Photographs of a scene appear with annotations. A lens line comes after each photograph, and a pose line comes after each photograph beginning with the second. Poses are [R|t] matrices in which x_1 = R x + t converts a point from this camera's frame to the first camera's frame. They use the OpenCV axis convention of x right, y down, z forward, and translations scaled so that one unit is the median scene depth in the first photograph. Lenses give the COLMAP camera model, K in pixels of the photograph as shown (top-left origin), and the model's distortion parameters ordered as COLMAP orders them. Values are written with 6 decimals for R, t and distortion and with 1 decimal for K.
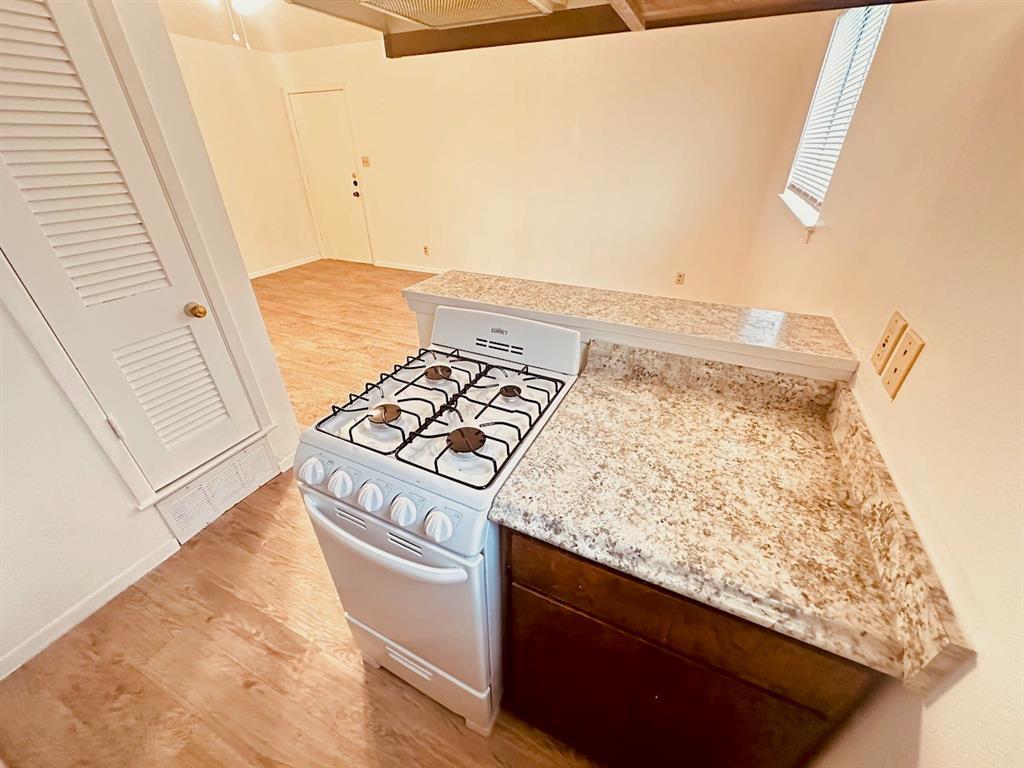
lens RADIAL K [[405.2, 0, 511.4], [0, 405.2, 385.7], [0, 0, 1]] dist [-0.001636, 0.000157]
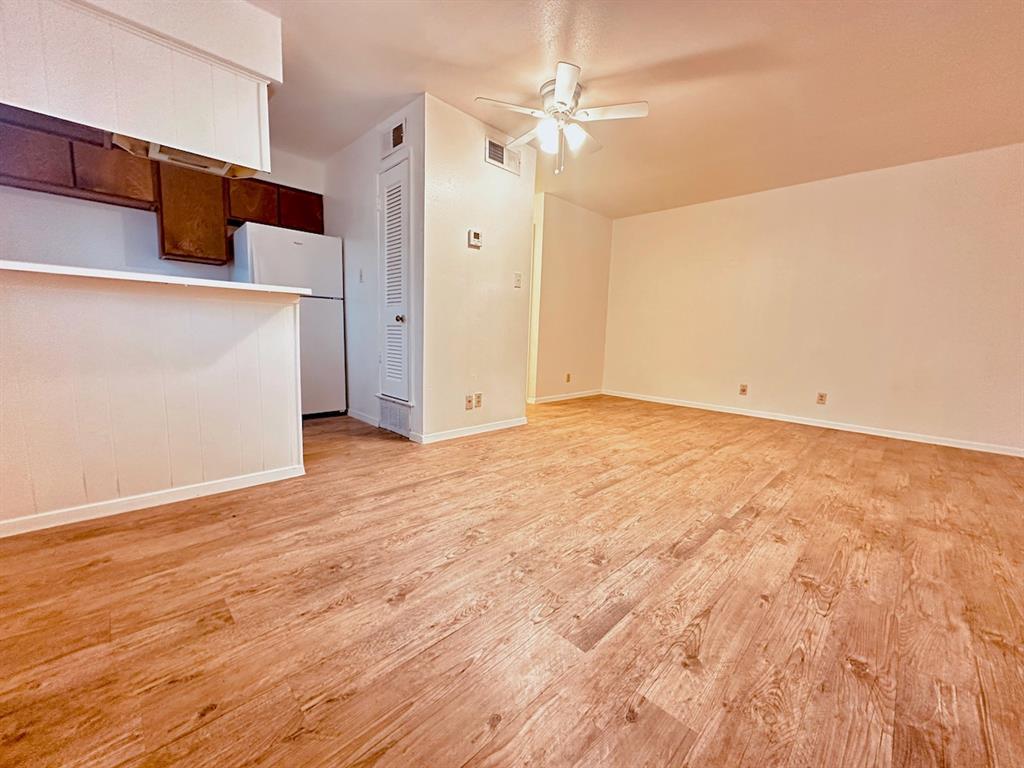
lens RADIAL K [[405.2, 0, 507.6], [0, 405.2, 379.3], [0, 0, 1]] dist [-0.001636, 0.000157]
pose [[-0.348408, 0.107436, -0.931166, 1.014533], [-0.507609, 0.813509, 0.283789, -0.861932], [0.788001, 0.571542, -0.228898, 2.291268]]
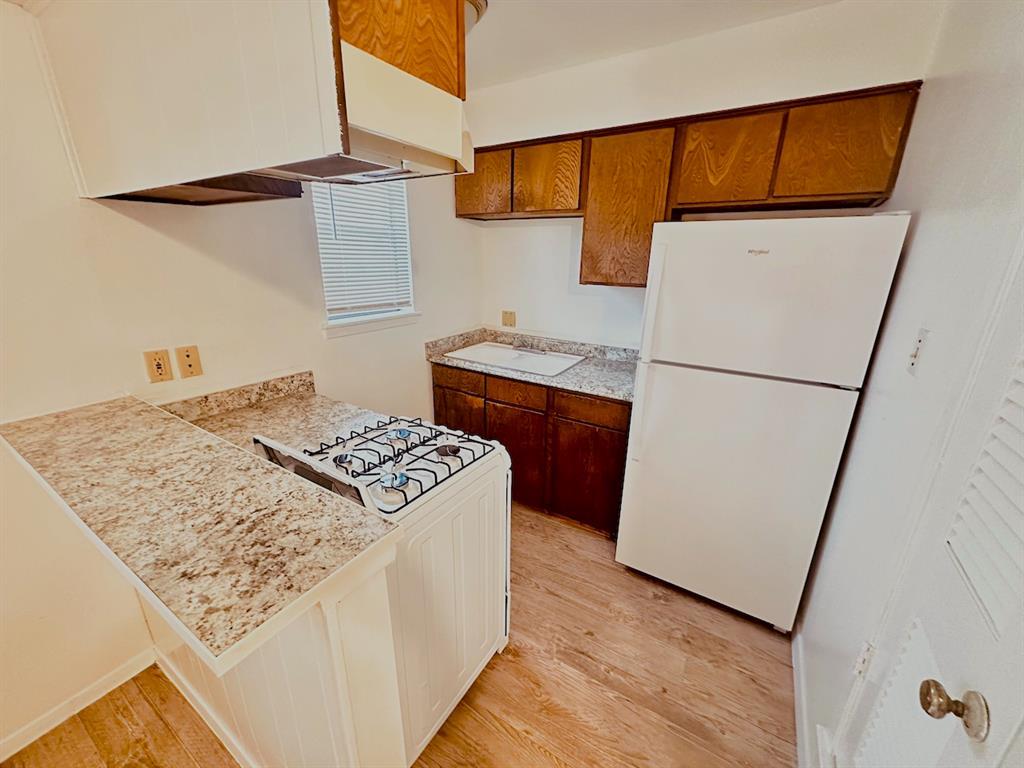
lens RADIAL K [[405.2, 0, 509.4], [0, 405.2, 385.7], [0, 0, 1]] dist [-0.001636, 0.000157]
pose [[-0.992717, -0.044649, 0.111888, -0.466369], [0.054370, 0.662745, 0.746869, -0.755874], [-0.107500, 0.747513, -0.655491, 1.209761]]
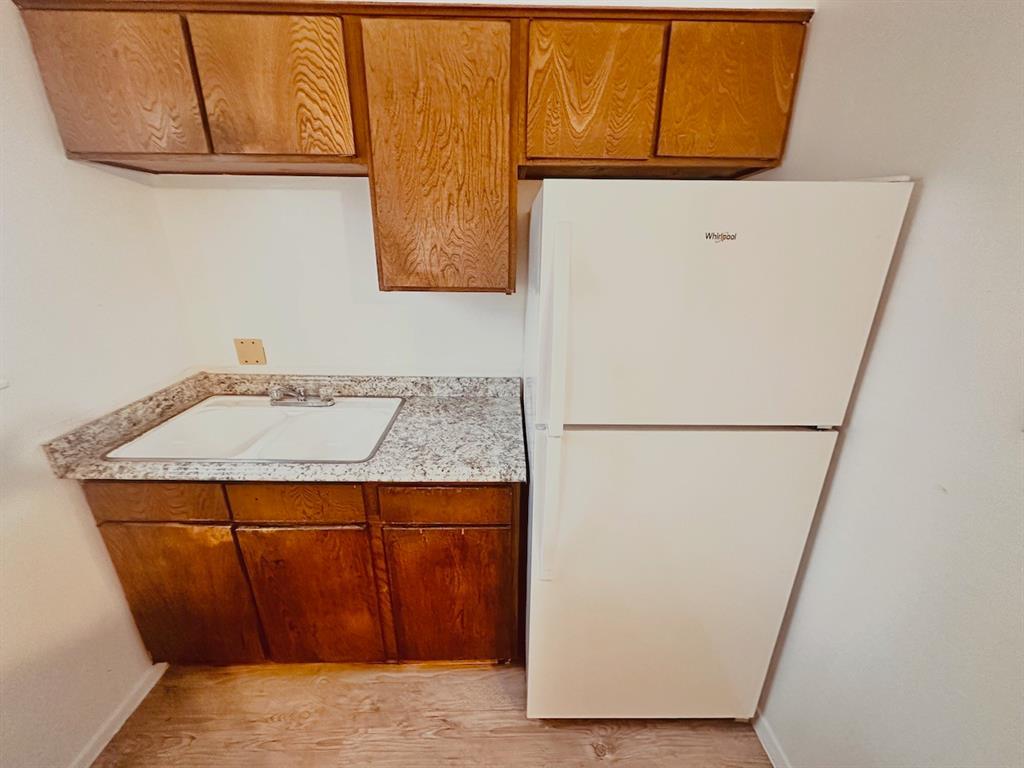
lens RADIAL K [[405.2, 0, 510.0], [0, 405.2, 383.6], [0, 0, 1]] dist [-0.001636, 0.000157]
pose [[-0.898008, 0.143708, -0.415849, -0.390243], [-0.229231, 0.653924, 0.720997, -0.397209], [0.375547, 0.742786, -0.554286, 0.589726]]
